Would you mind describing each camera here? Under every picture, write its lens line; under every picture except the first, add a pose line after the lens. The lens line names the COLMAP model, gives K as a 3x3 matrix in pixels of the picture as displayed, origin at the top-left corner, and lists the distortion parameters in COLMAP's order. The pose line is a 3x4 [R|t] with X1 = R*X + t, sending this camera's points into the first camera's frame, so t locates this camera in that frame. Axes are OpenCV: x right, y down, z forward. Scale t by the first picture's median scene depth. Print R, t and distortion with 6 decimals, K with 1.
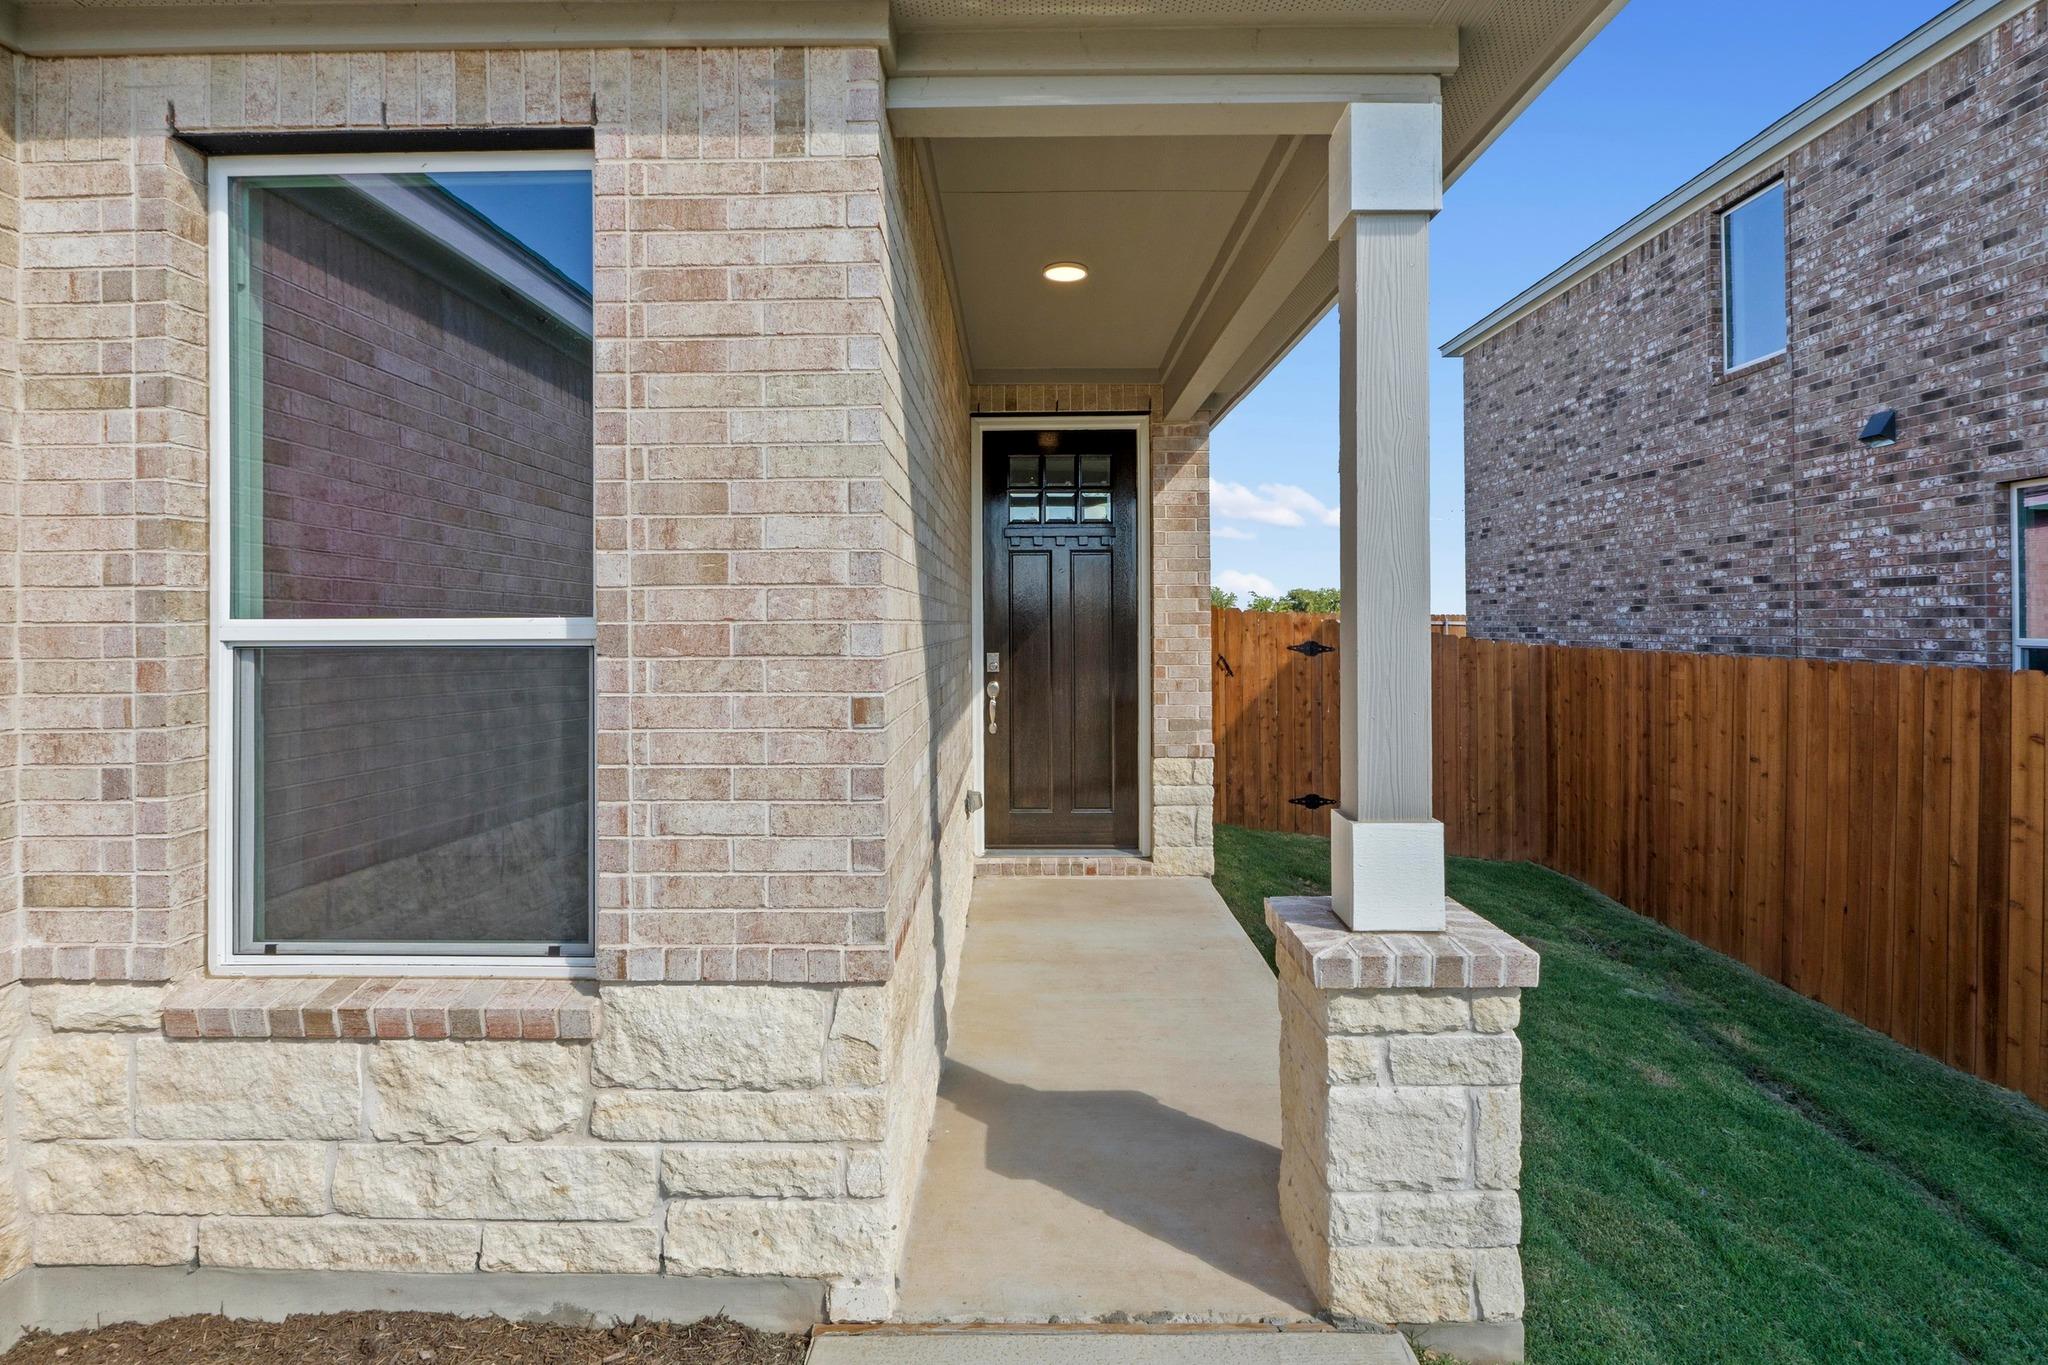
lens RADIAL K [[873.4, 0, 997.5], [0, 873.4, 613.4], [0, 0, 1]] dist [-0.003882, -0.000565]
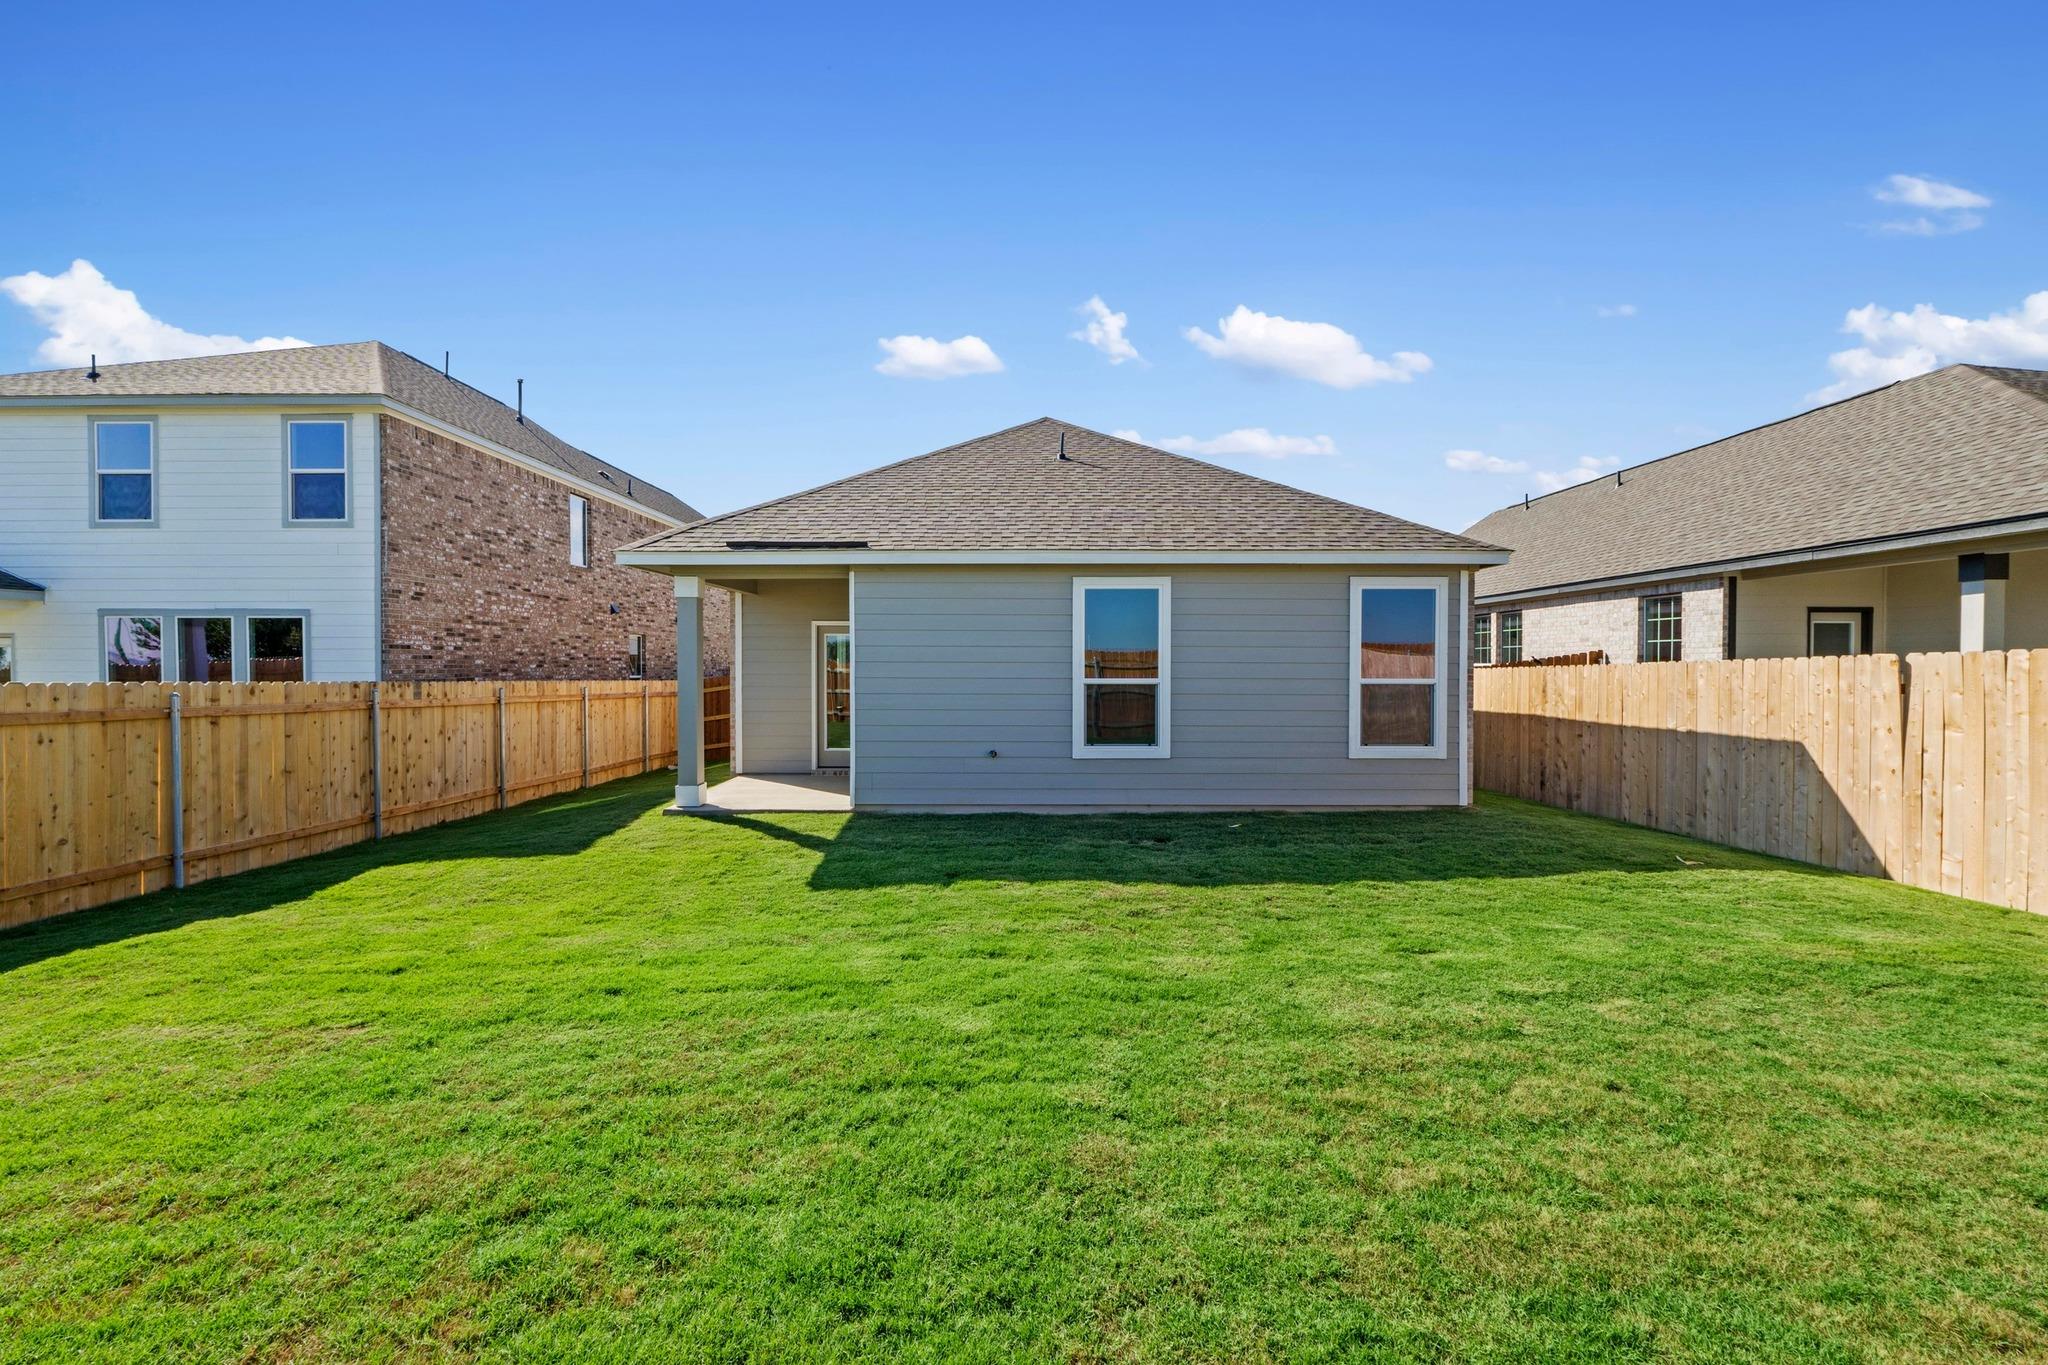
lens RADIAL K [[873.4, 0, 1023.4], [0, 873.4, 681.0], [0, 0, 1]] dist [-0.003882, -0.000565]
pose [[-0.999586, 0.003971, -0.028485, -0.268051], [0.003674, 0.999939, 0.010461, 0.012316], [0.028524, 0.010352, -0.999539, 3.036442]]
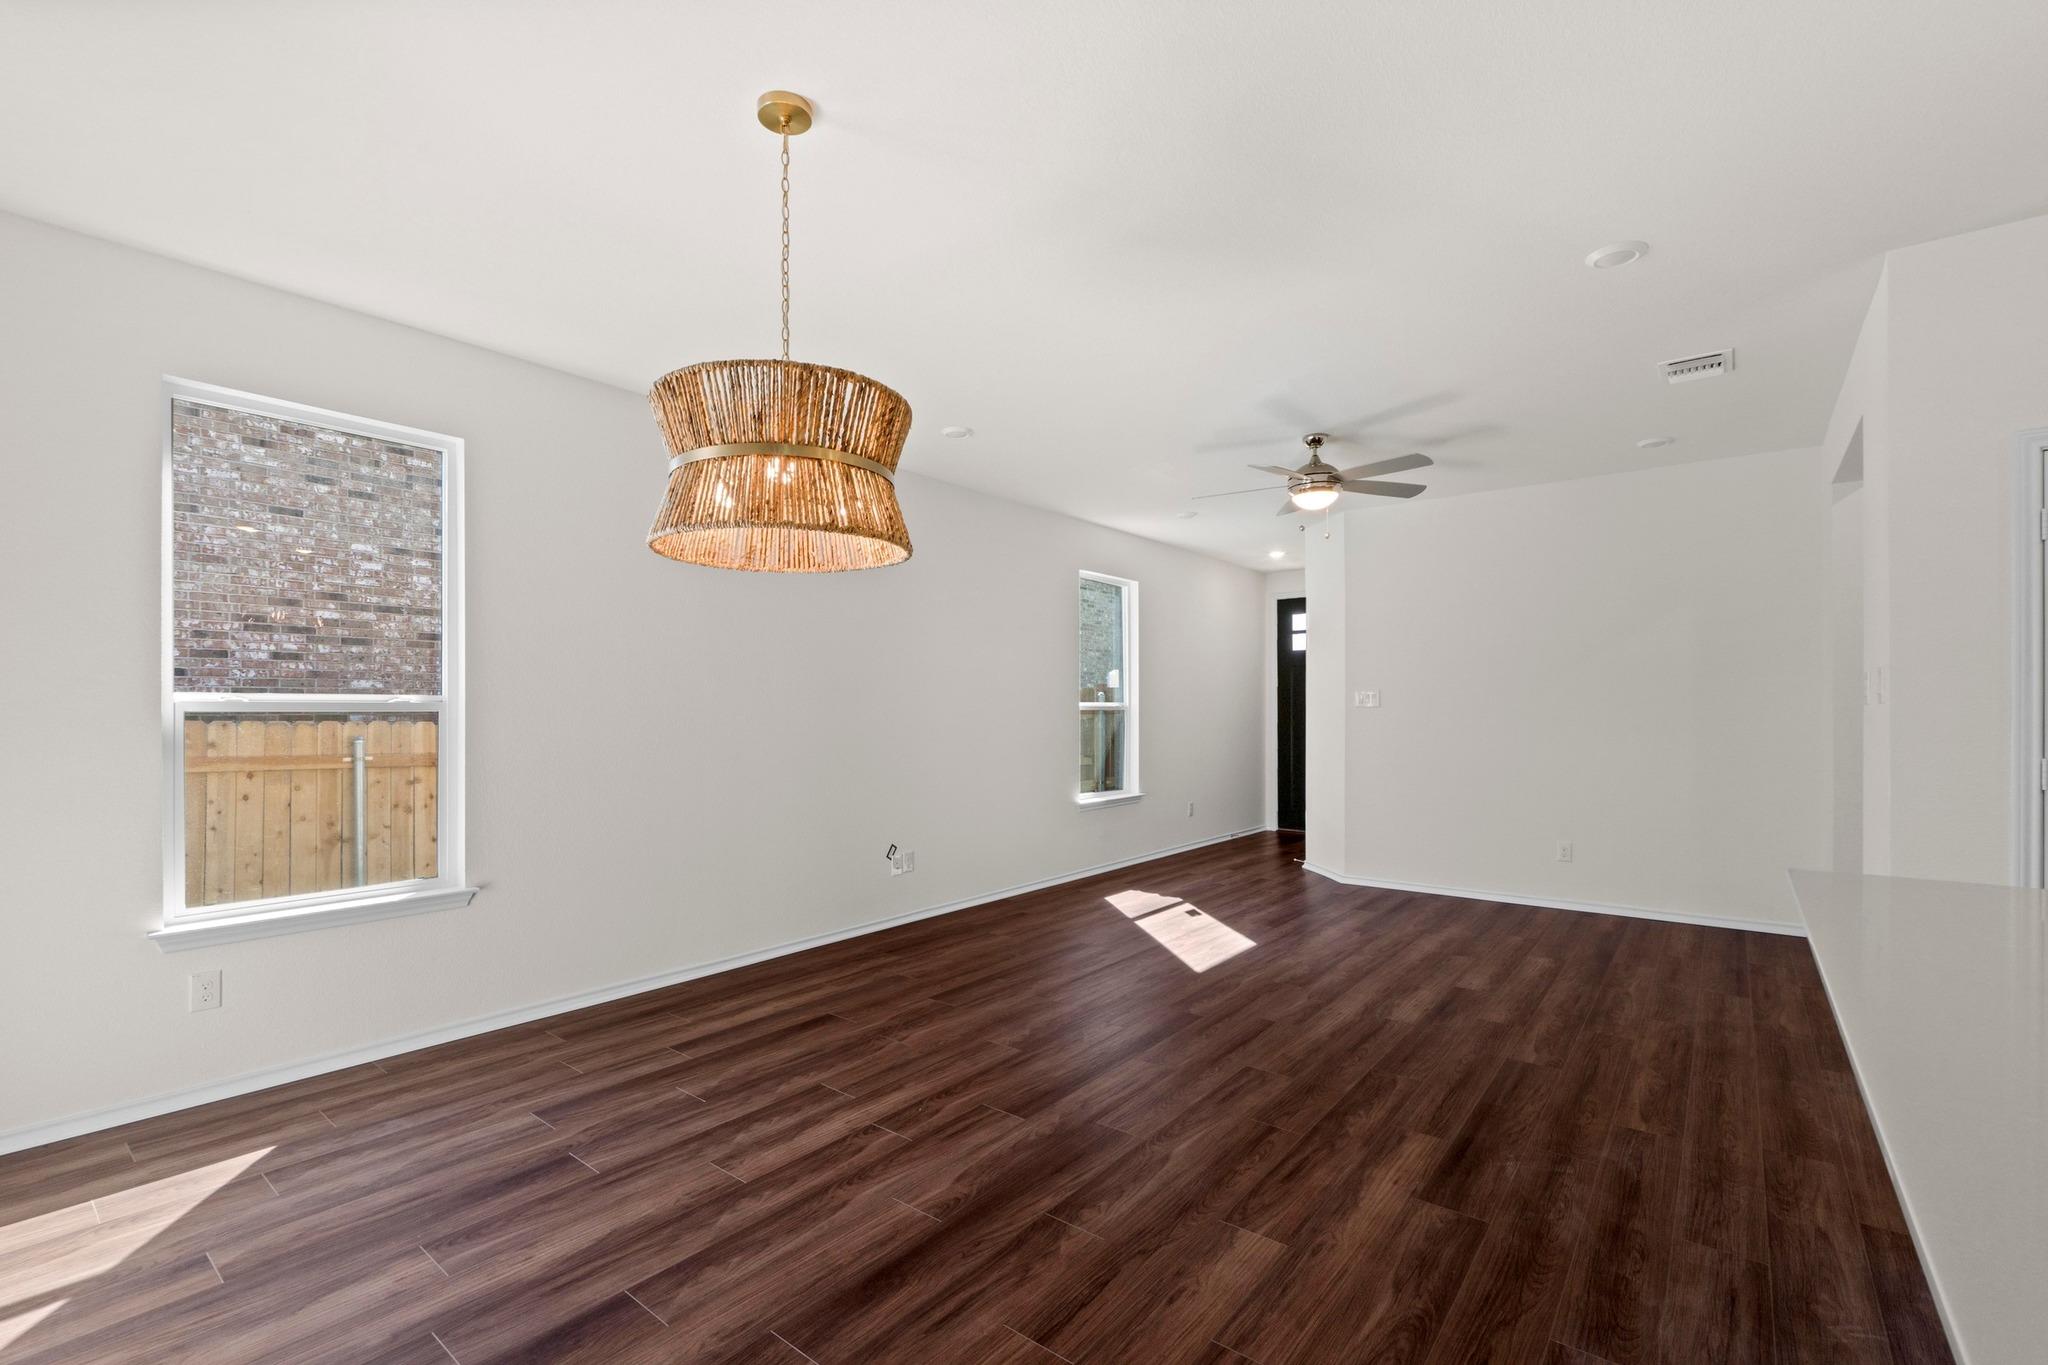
lens RADIAL K [[873.4, 0, 1035.4], [0, 873.4, 704.0], [0, 0, 1]] dist [-0.003882, -0.000565]
pose [[-0.803946, -0.000068, 0.594702, -0.316672], [-0.005605, 0.999956, -0.007464, 0.011519], [-0.594676, -0.009334, -0.803912, 1.558468]]
